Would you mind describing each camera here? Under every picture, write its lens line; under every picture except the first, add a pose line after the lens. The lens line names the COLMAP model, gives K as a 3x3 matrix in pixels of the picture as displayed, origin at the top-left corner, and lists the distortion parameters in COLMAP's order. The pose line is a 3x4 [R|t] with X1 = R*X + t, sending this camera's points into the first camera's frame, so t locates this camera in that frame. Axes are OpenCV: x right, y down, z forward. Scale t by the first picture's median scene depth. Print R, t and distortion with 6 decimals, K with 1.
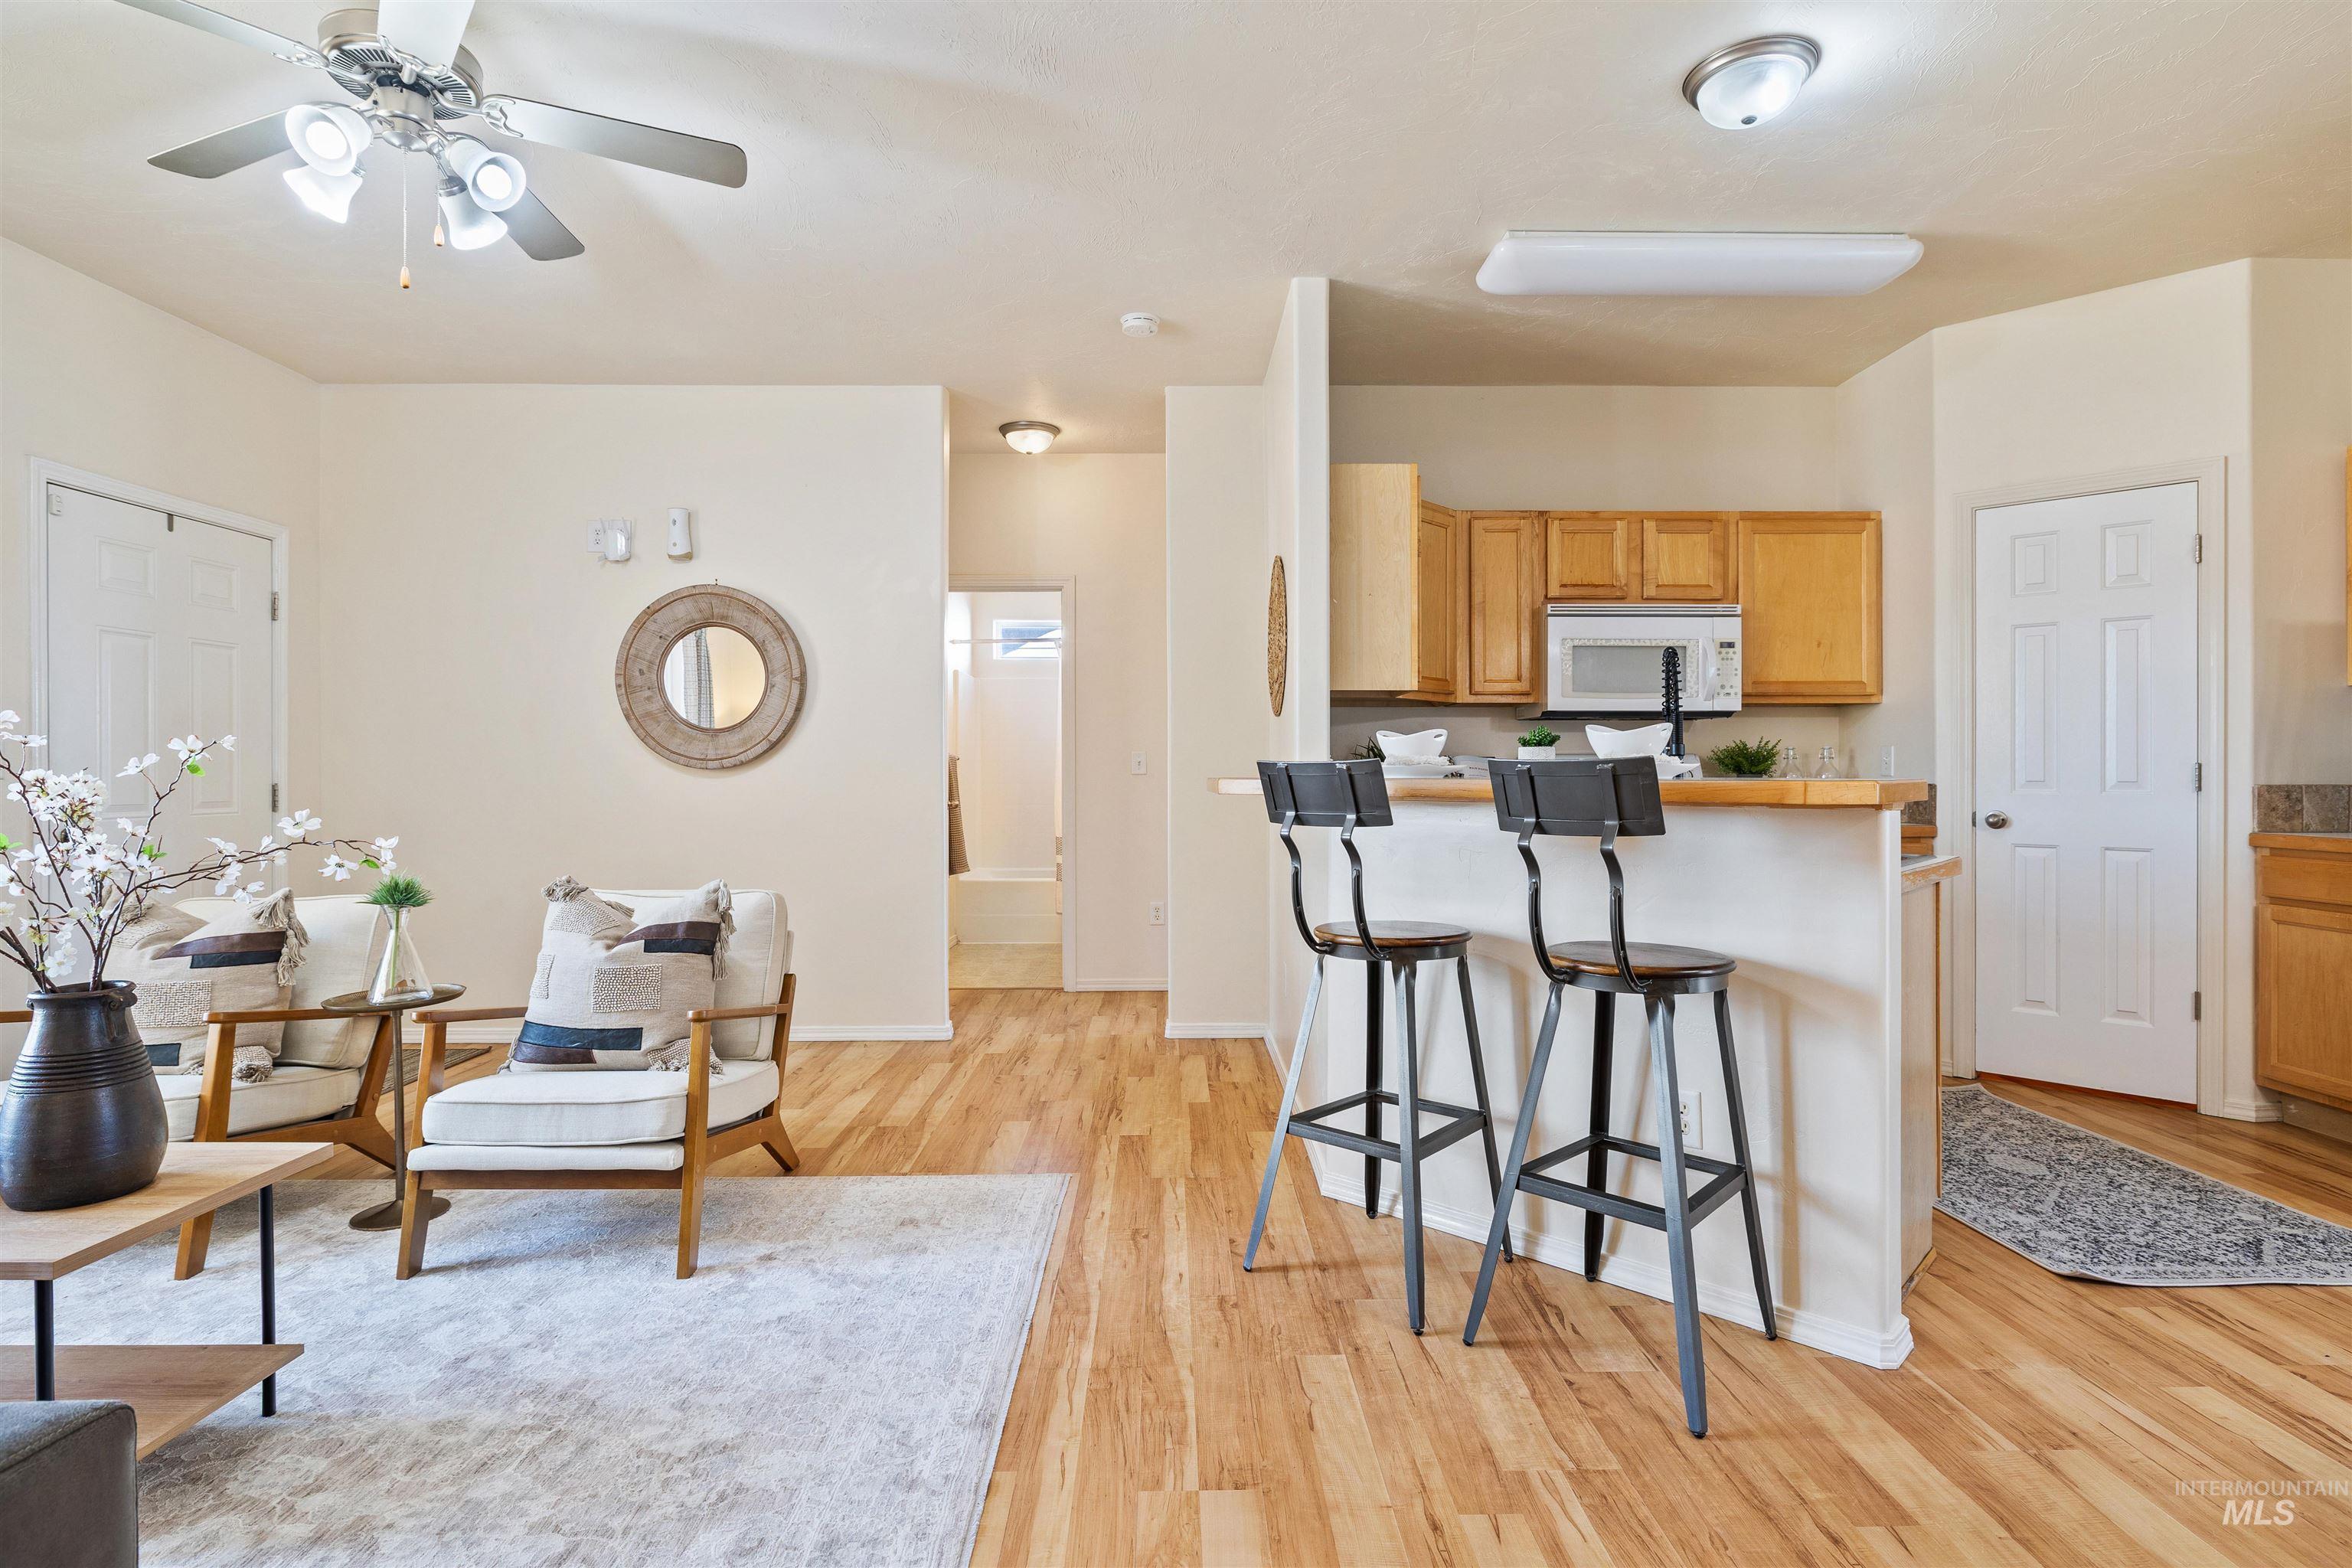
lens RADIAL K [[1149.2, 0, 1181.5], [0, 1149.2, 772.5], [0, 0, 1]] dist [-0.002803, 0.000137]
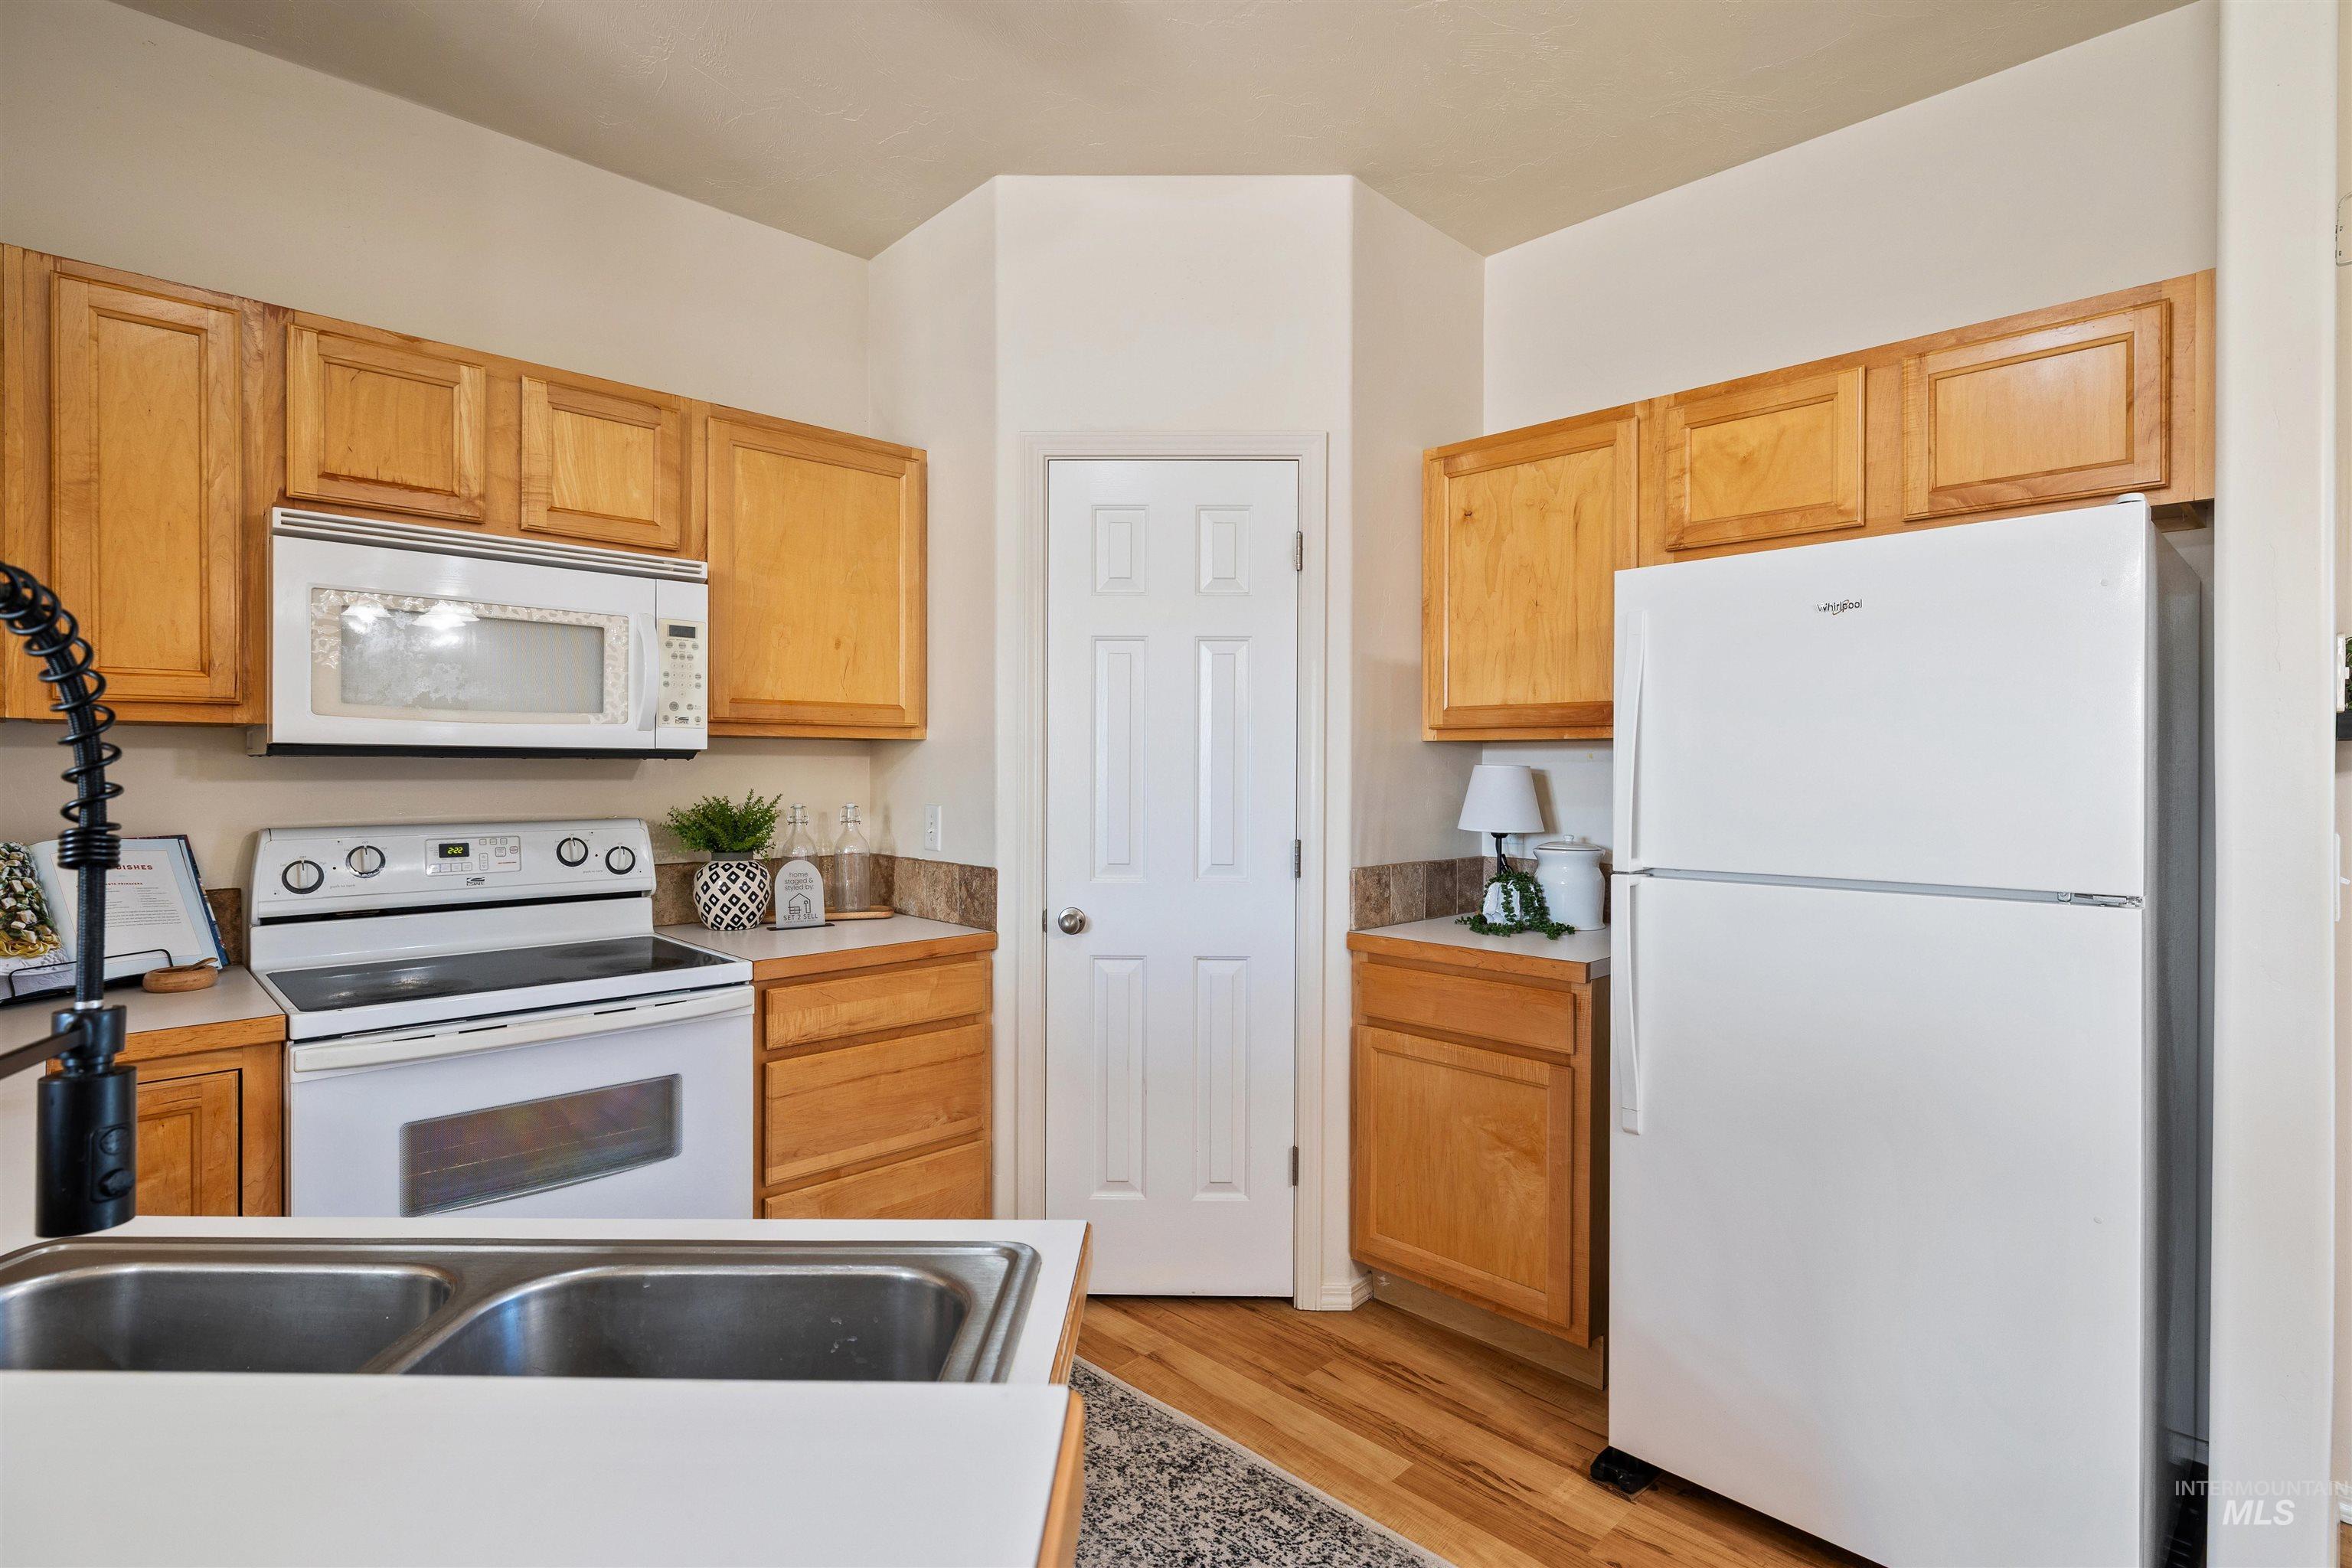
lens RADIAL K [[1149.2, 0, 1181.5], [0, 1149.2, 772.5], [0, 0, 1]] dist [-0.002803, 0.000137]
pose [[0.726786, 0.000872, 0.686863, 0.266231], [-0.003302, 0.999992, 0.002225, -0.044173], [-0.686856, -0.003885, 0.726784, 0.423785]]
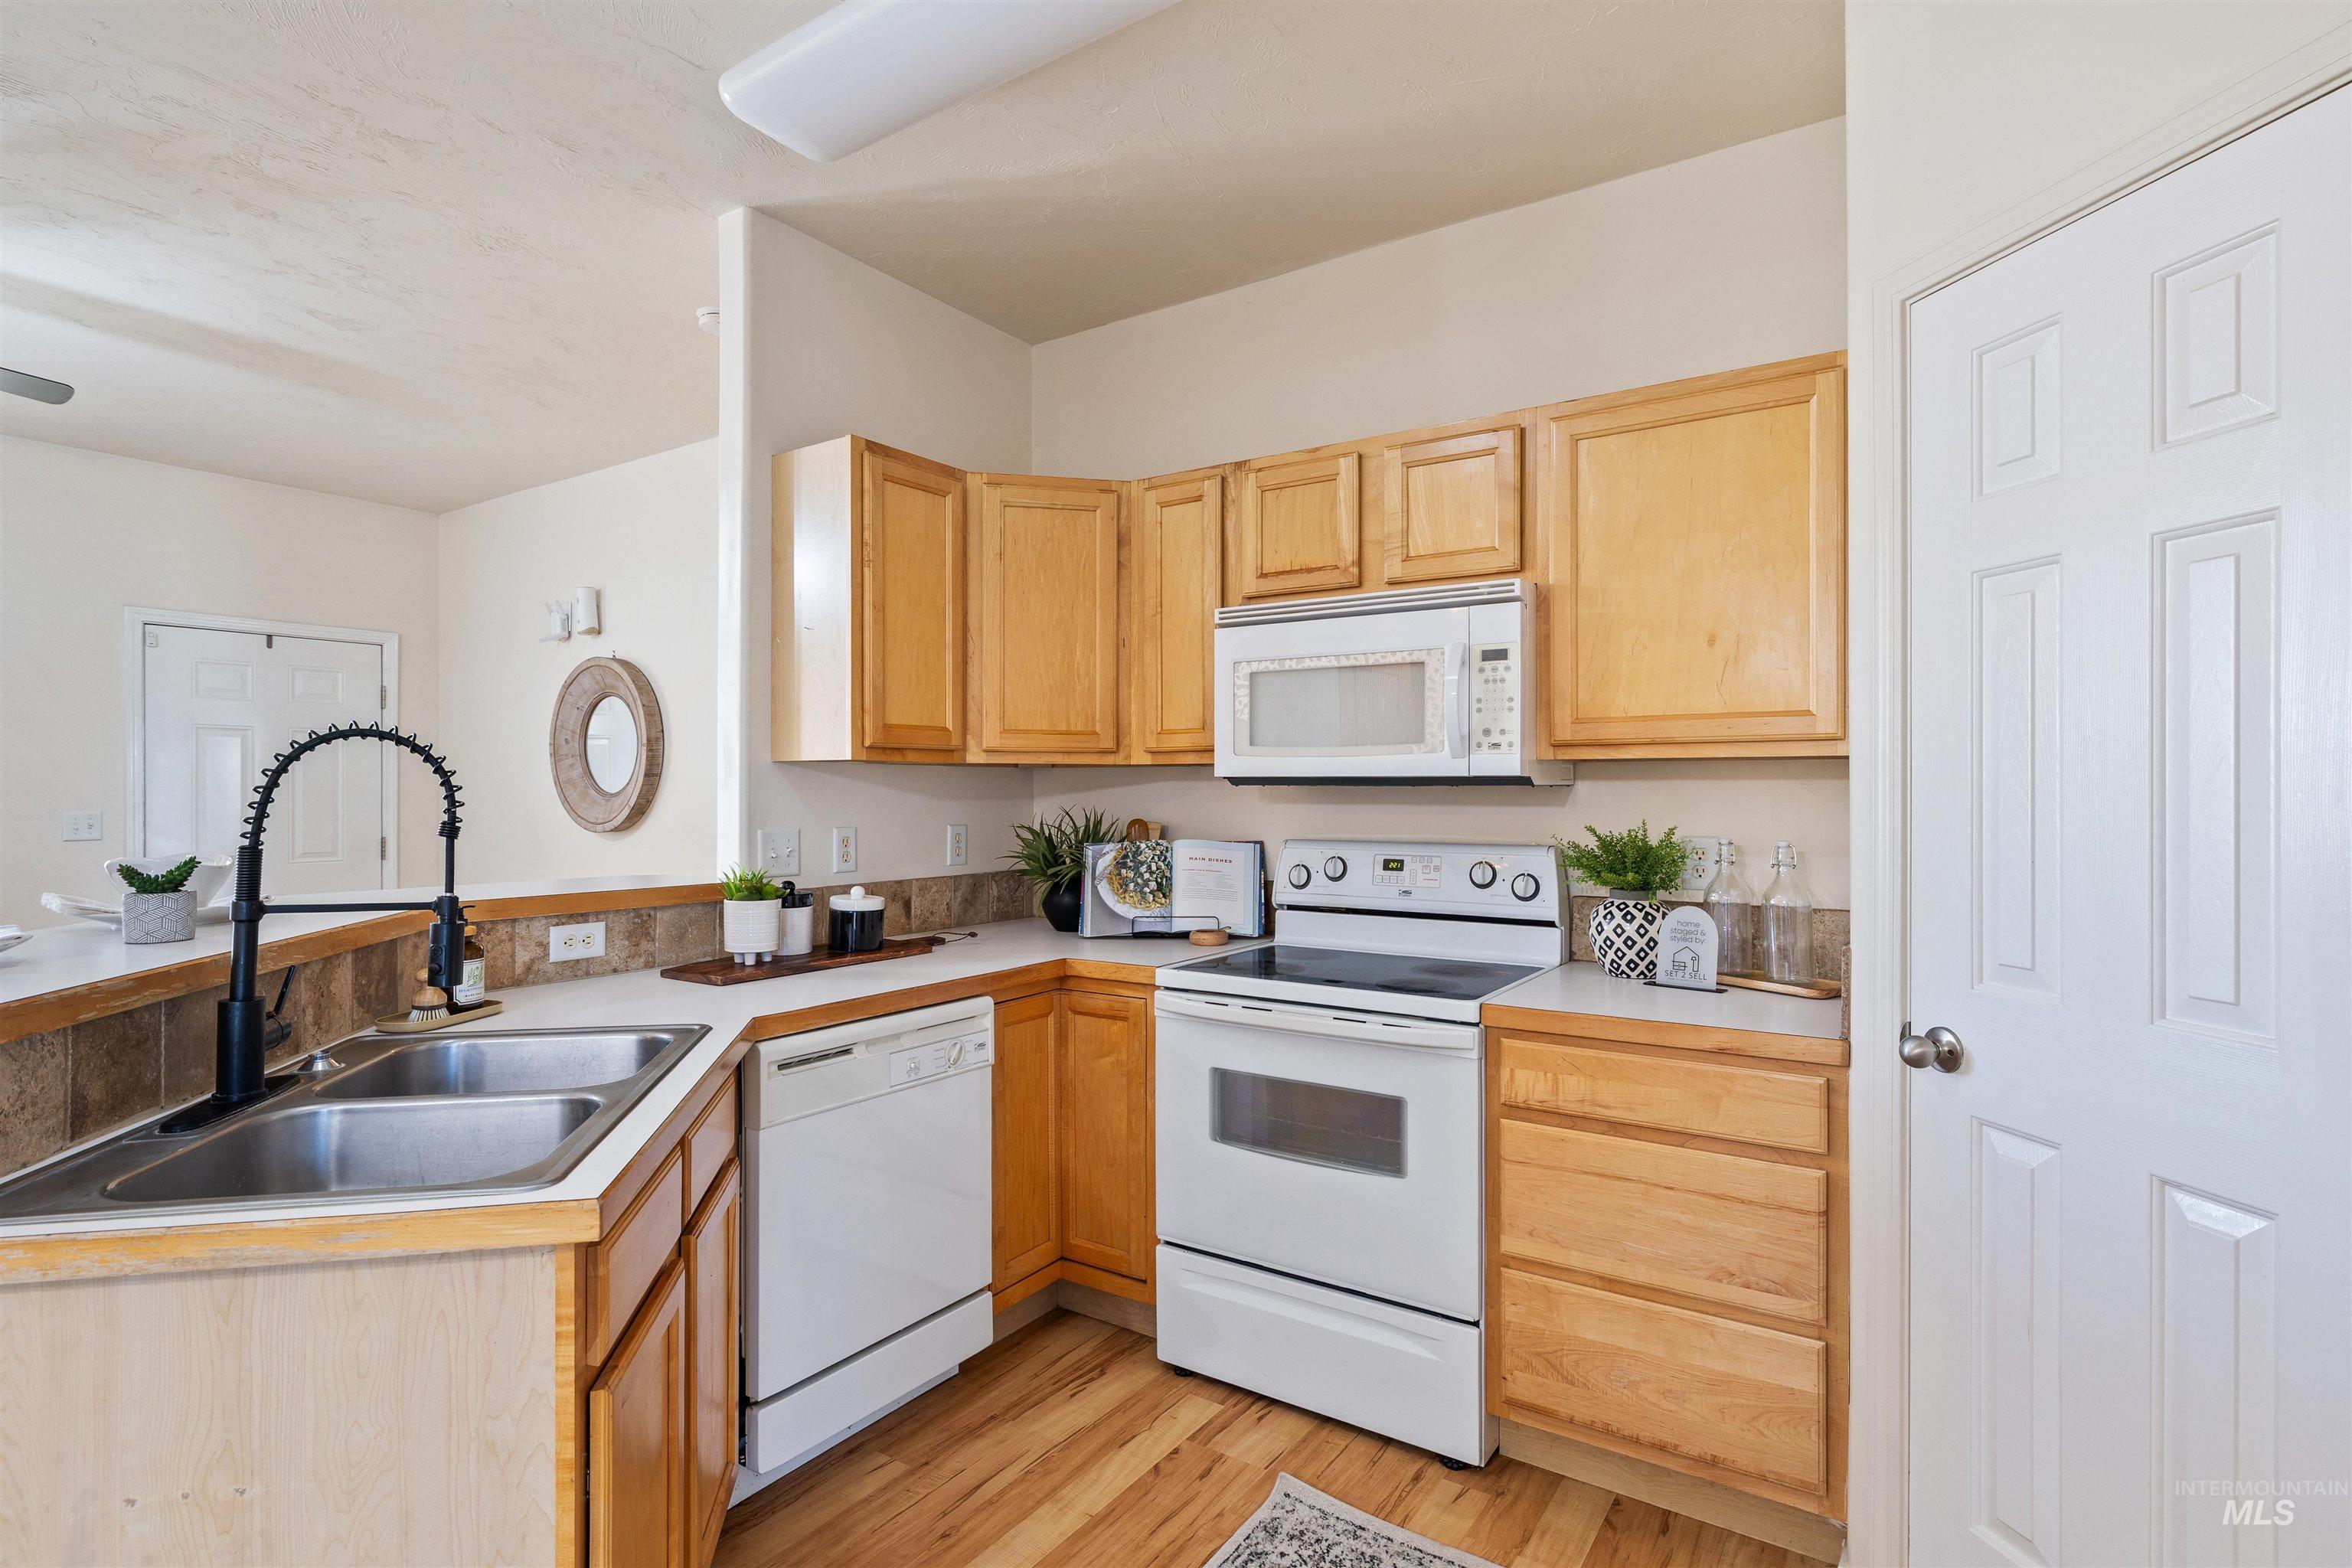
lens RADIAL K [[1151.0, 0, 1176.0], [0, 1151.0, 784.0], [0, 0, 1]] dist [-0.001450, -0.000110]
pose [[0.820988, -0.000249, -0.570946, 0.658826], [-0.003228, 0.999982, -0.005078, -0.046276], [0.570937, 0.006012, 0.820972, 0.463197]]
